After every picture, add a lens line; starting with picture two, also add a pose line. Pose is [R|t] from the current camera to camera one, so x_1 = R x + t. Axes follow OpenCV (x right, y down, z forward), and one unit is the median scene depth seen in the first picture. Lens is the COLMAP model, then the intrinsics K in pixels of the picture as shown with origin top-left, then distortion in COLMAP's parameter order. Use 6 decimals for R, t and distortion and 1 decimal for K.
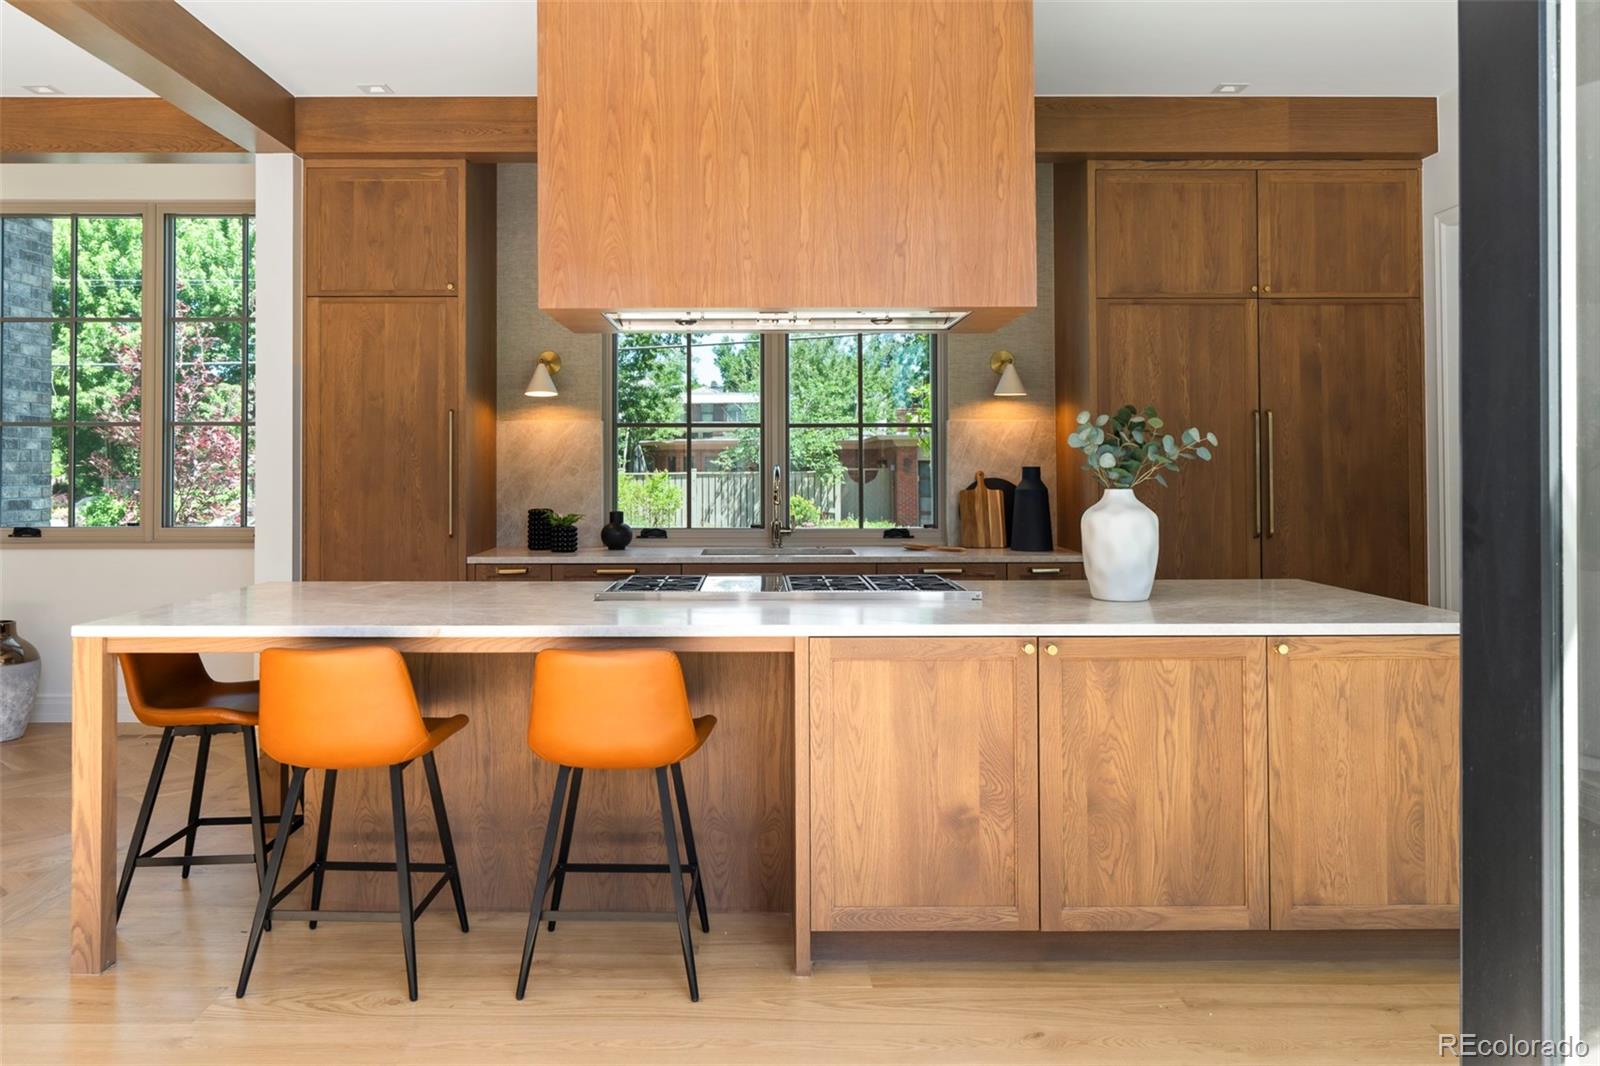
lens RADIAL K [[1182.7, 0, 795.6], [0, 1182.7, 515.4], [0, 0, 1]] dist [-0.000138, 0.001079]
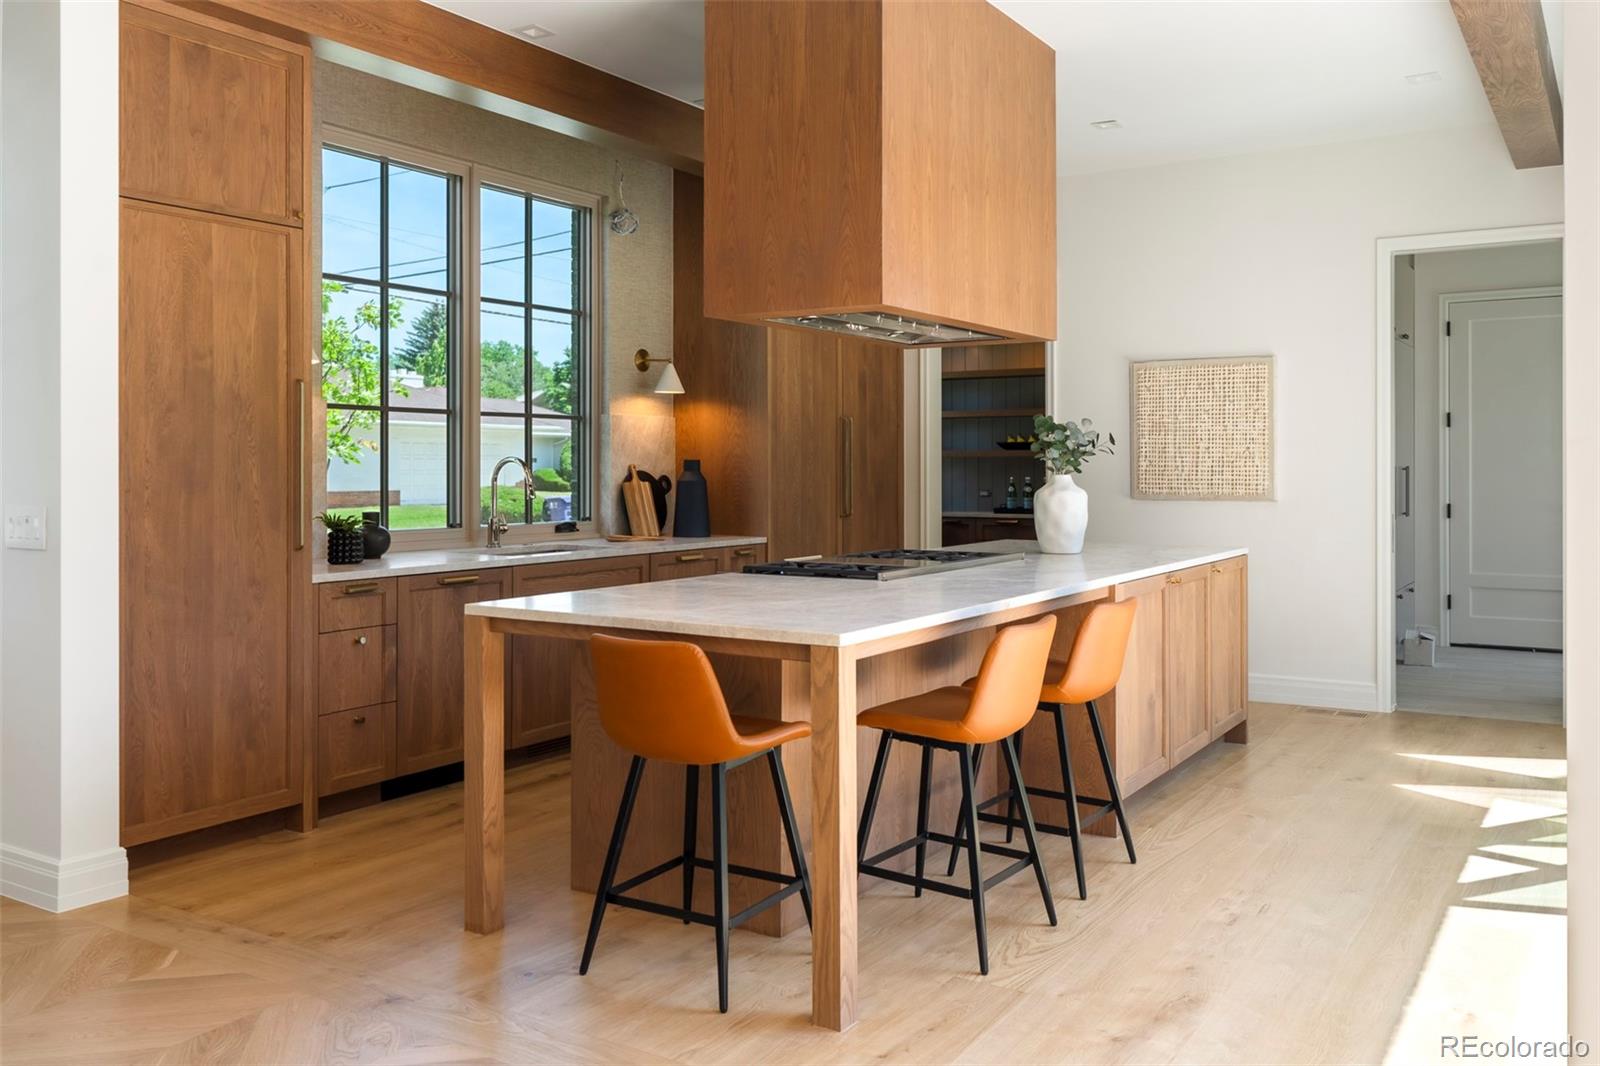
lens RADIAL K [[1300.9, 0, 800.0], [0, 1300.9, 533.0], [0, 0, 1]] dist [0.021264, 0.004647]
pose [[0.545795, -0.042762, 0.836827, -0.813392], [0.034968, 0.998989, 0.028242, -0.004524], [-0.837188, 0.013848, 0.546739, 0.283481]]
